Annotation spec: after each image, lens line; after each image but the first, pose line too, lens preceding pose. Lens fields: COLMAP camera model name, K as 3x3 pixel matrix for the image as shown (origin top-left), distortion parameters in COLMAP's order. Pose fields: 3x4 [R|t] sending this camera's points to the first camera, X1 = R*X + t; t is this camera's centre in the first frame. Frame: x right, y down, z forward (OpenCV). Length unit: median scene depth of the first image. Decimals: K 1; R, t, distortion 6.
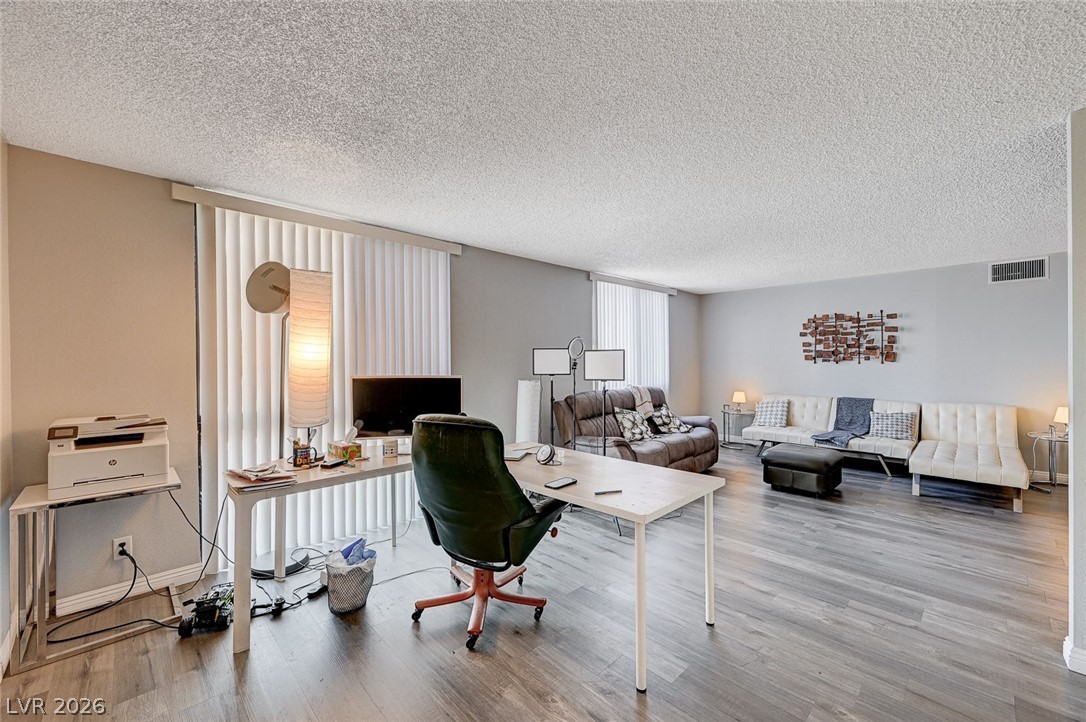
lens RADIAL K [[432.5, 0, 548.8], [0, 432.5, 358.7], [0, 0, 1]] dist [0.001238, 0.000319]
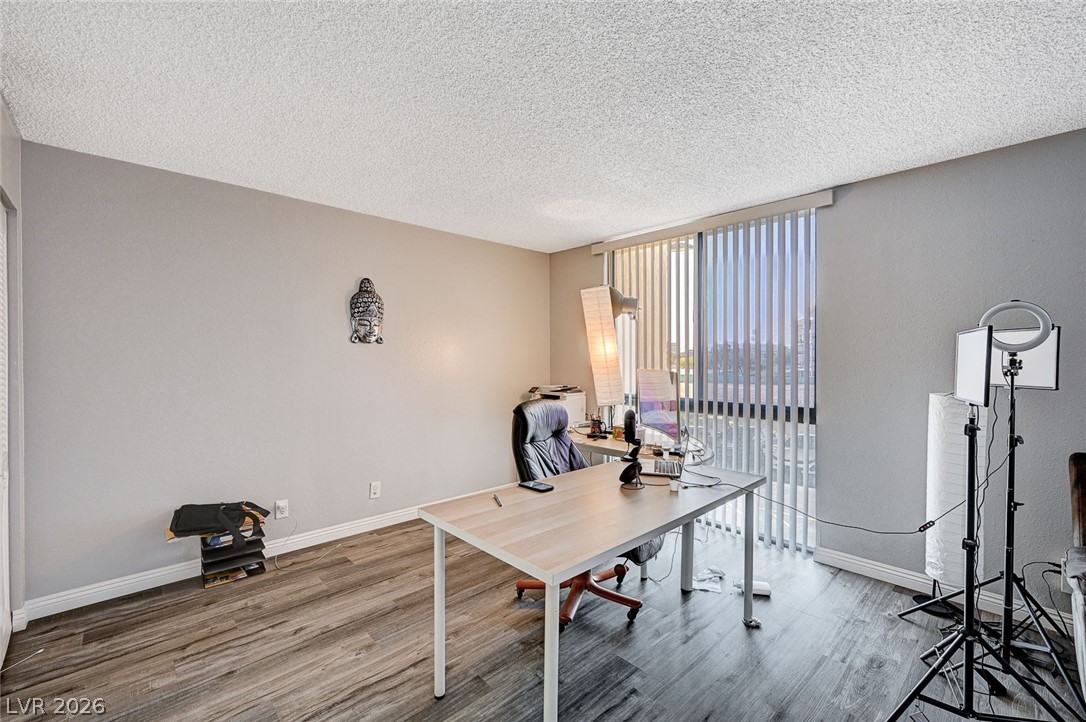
lens RADIAL K [[465.1, 0, 558.3], [0, 465.1, 359.3], [0, 0, 1]] dist [-0.002999, -0.000605]
pose [[-0.005814, 0.009911, -0.999934, 0.398256], [0.001933, 0.999949, 0.009900, 0.000956], [0.999981, -0.001875, -0.005833, 0.407130]]
